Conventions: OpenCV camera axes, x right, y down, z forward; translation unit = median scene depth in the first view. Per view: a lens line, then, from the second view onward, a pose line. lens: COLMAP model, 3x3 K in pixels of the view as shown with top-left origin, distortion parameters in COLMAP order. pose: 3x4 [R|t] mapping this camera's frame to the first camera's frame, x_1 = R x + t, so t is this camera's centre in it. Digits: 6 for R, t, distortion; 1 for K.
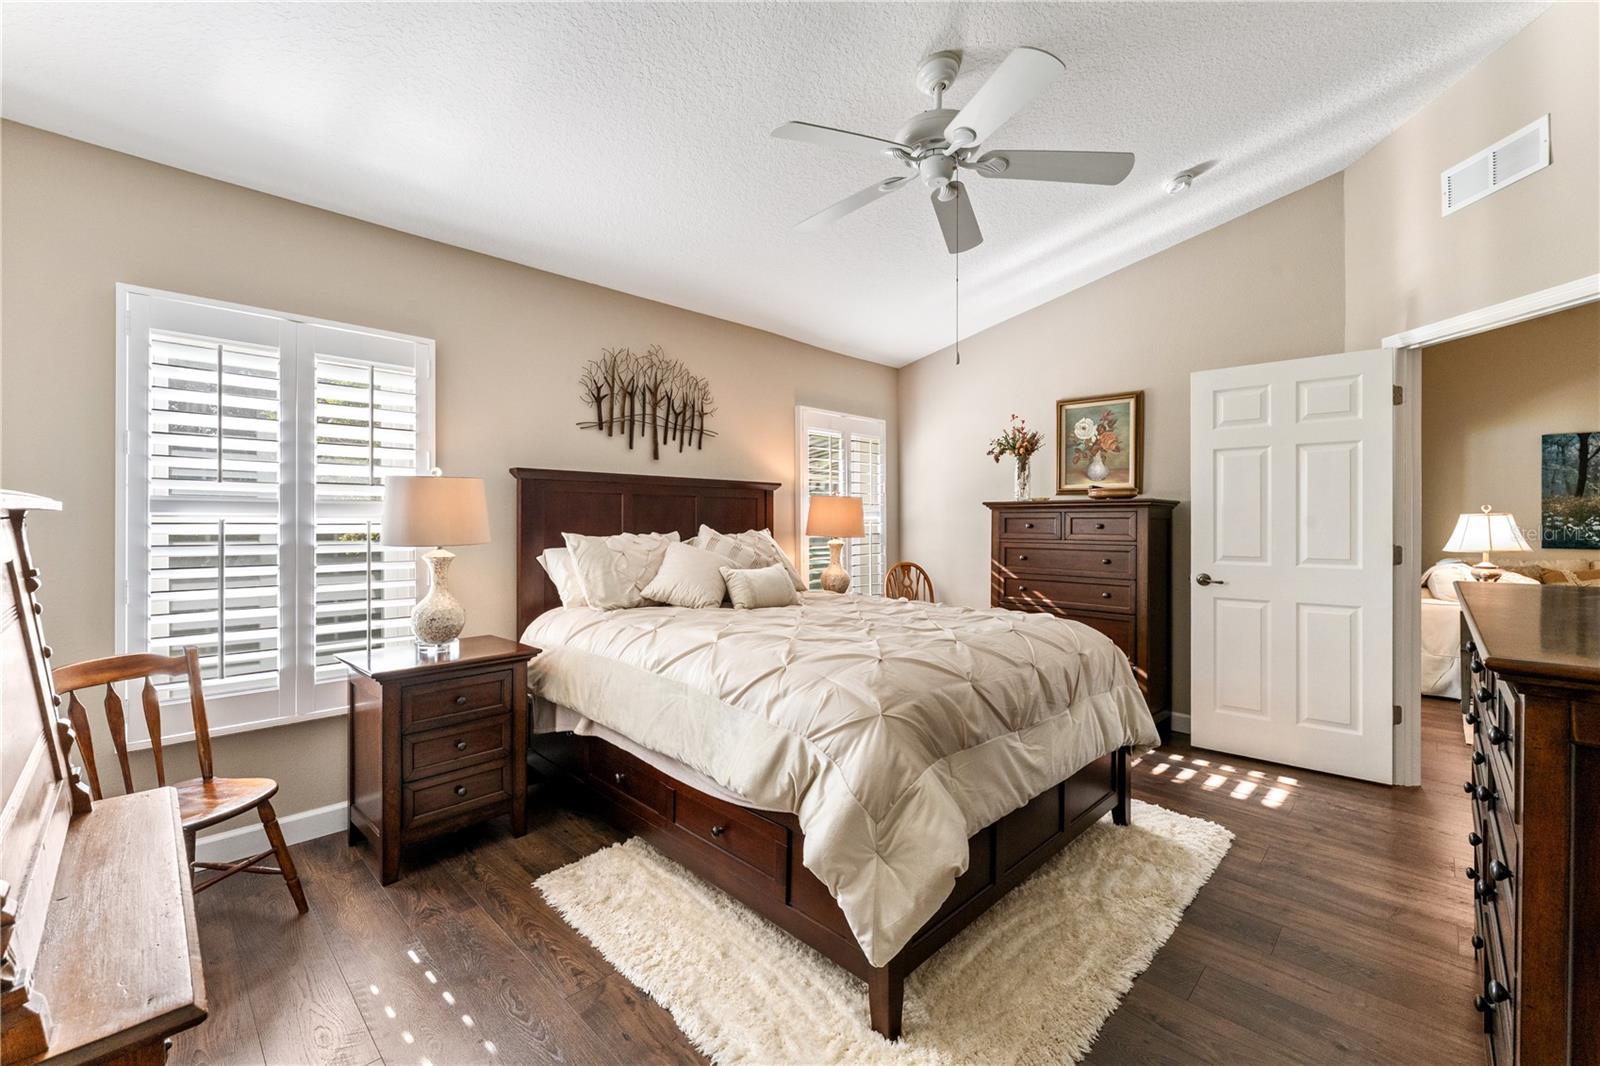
lens RADIAL K [[643.4, 0, 793.0], [0, 643.4, 517.6], [0, 0, 1]] dist [-0.003942, -0.000402]
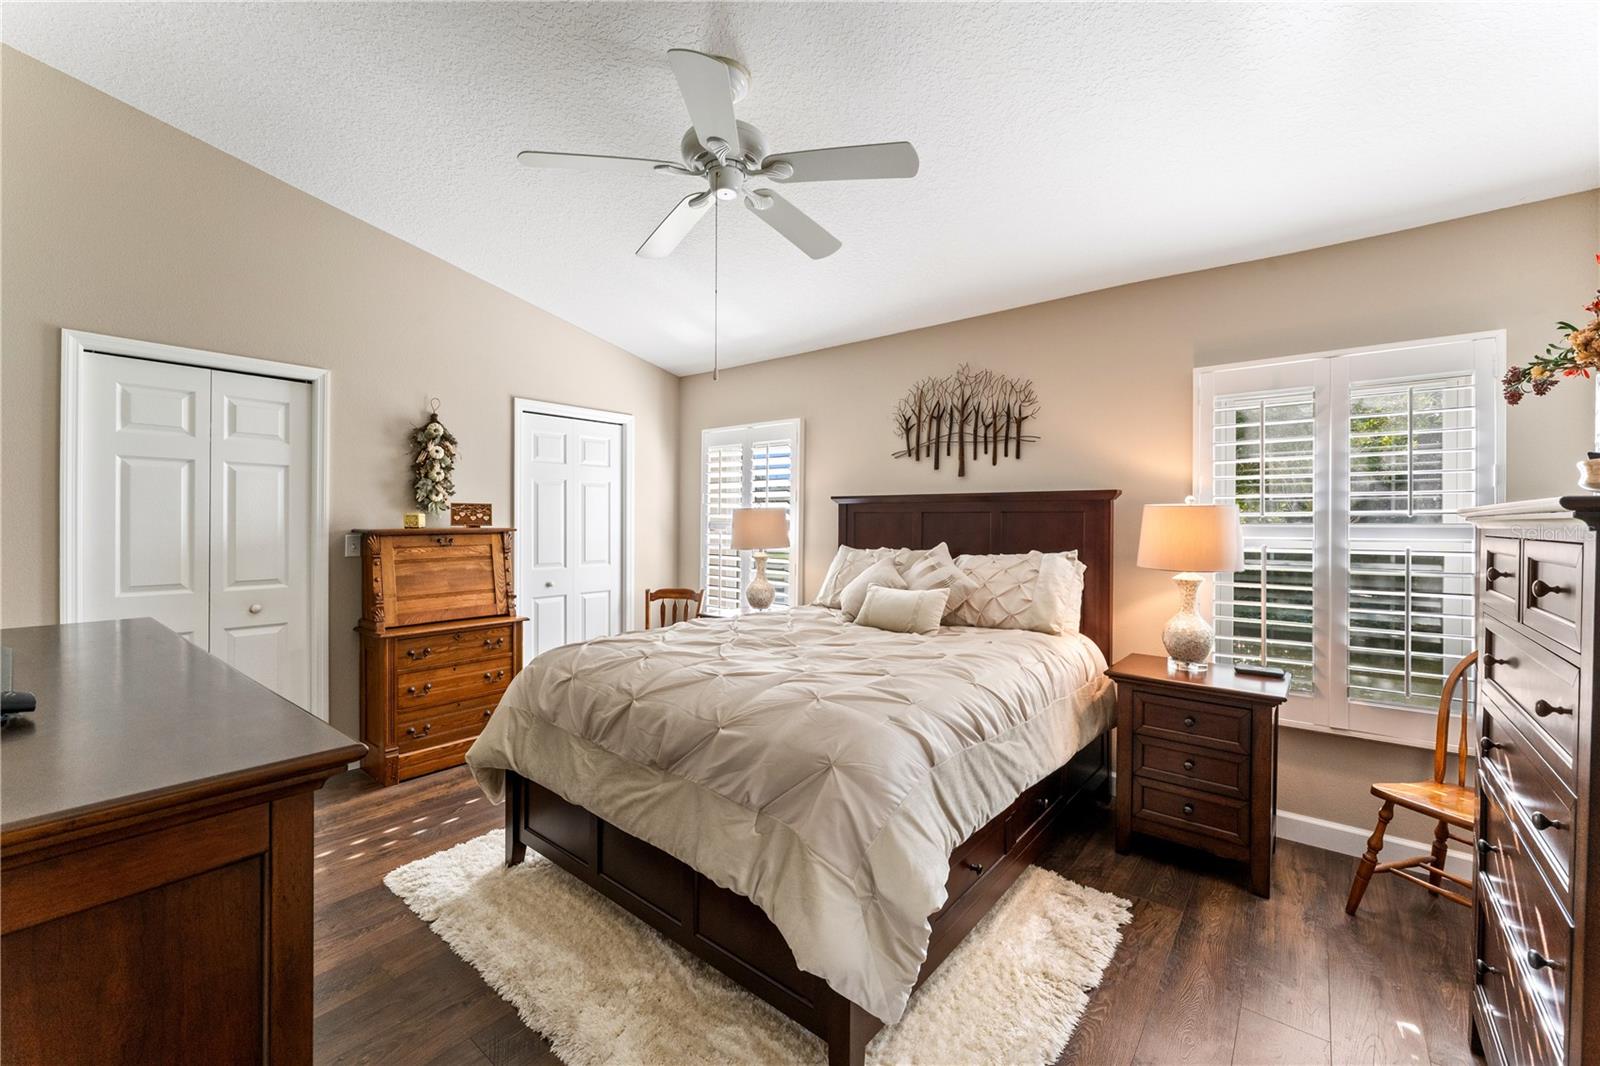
lens RADIAL K [[643.4, 0, 806.9], [0, 643.4, 532.5], [0, 0, 1]] dist [-0.003942, -0.000402]
pose [[0.122109, 0.019539, -0.992324, 0.772476], [-0.000025, 0.999806, 0.019683, -0.022465], [0.992517, -0.002378, 0.122085, 0.643508]]
